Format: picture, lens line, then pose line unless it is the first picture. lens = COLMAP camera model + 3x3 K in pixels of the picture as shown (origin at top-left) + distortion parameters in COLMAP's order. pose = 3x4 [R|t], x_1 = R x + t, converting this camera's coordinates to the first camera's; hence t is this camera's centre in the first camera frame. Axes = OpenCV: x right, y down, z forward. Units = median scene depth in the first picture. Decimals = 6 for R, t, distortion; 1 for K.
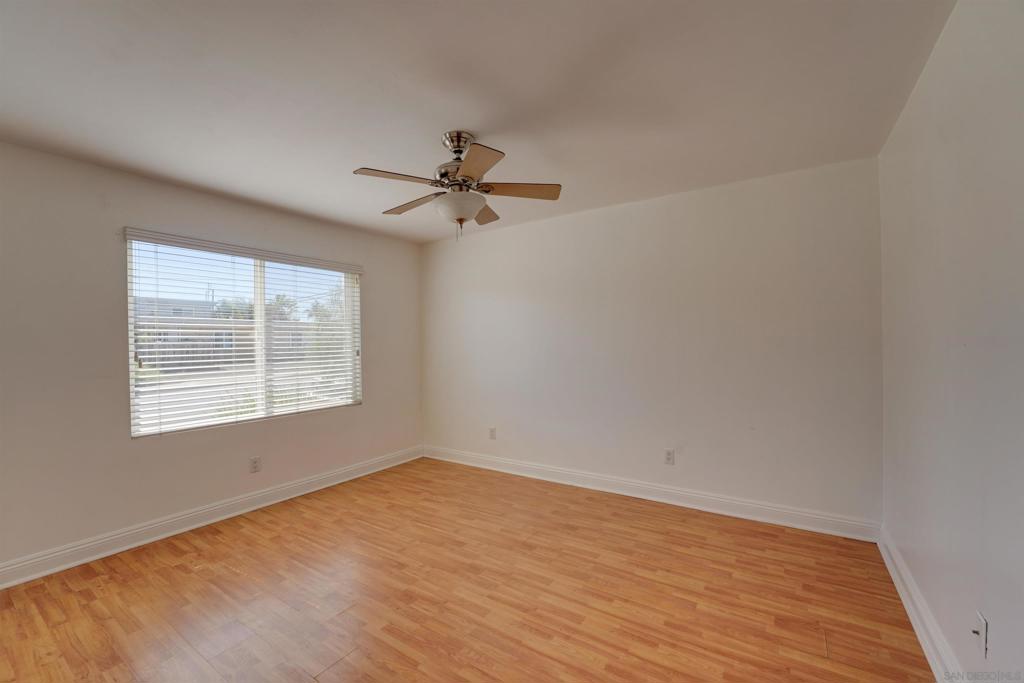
lens RADIAL K [[418.3, 0, 512.0], [0, 418.3, 344.1], [0, 0, 1]] dist [-0.029563, 0.003795]
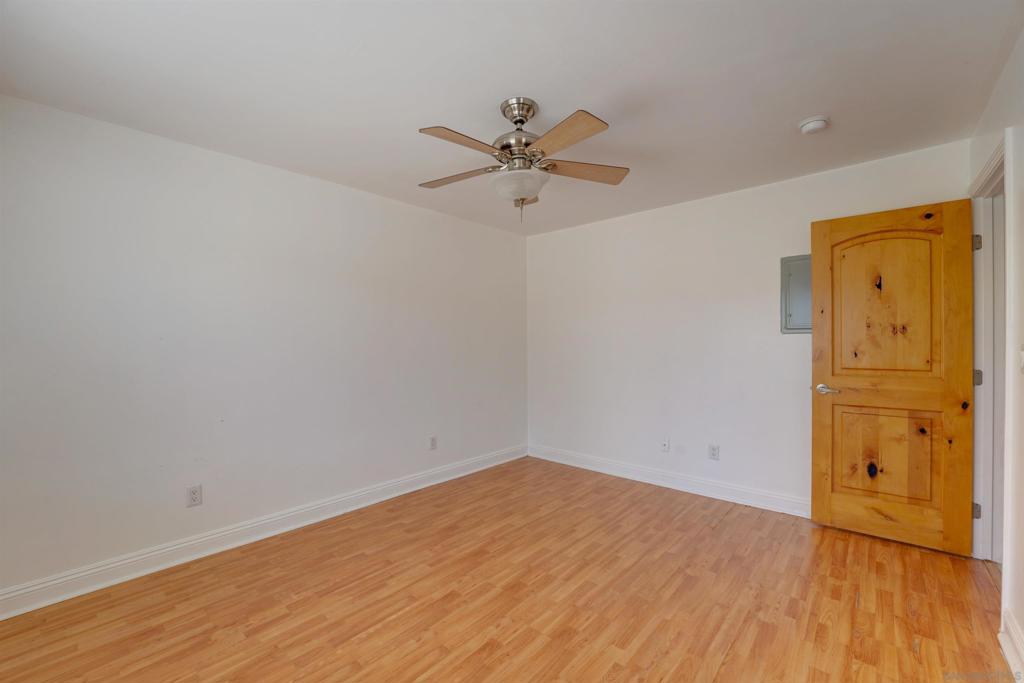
lens RADIAL K [[417.8, 0, 514.1], [0, 417.8, 343.0], [0, 0, 1]] dist [-0.024503, 0.000339]
pose [[0.144031, 0.007766, 0.989543, -0.808315], [0.008041, 0.999927, -0.009018, 0.015832], [-0.989541, 0.009256, 0.143958, 0.709688]]
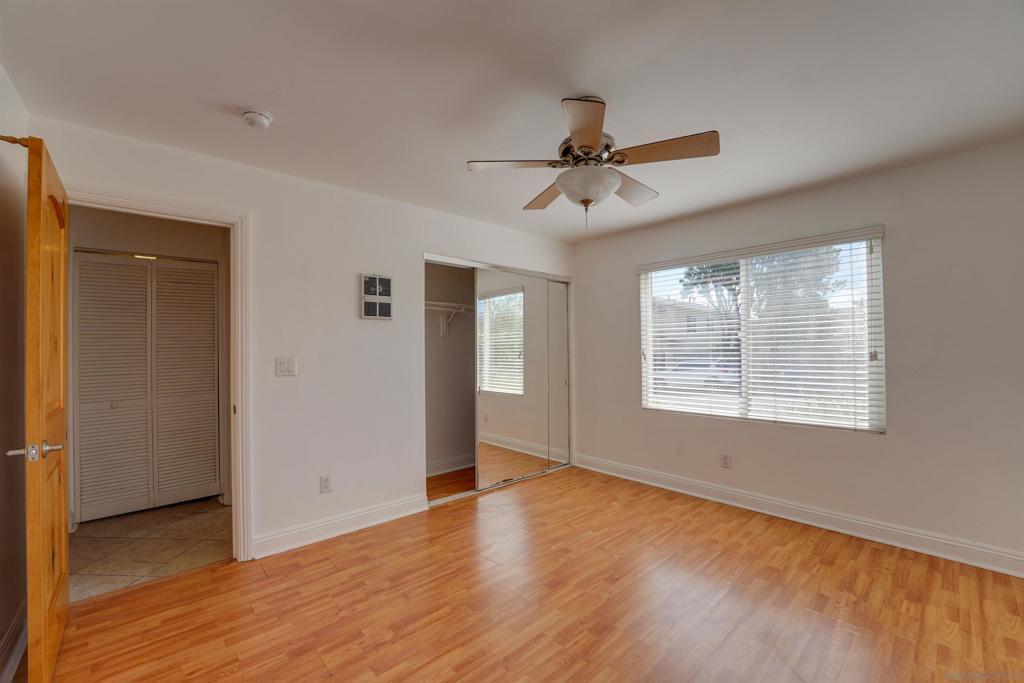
lens RADIAL K [[418.3, 0, 512.0], [0, 418.3, 344.1], [0, 0, 1]] dist [-0.029563, 0.003795]
pose [[-0.252303, 0.004215, -0.967639, 0.588261], [0.010414, 0.999944, 0.001641, -0.007965], [0.967592, -0.009663, -0.252332, 0.849841]]
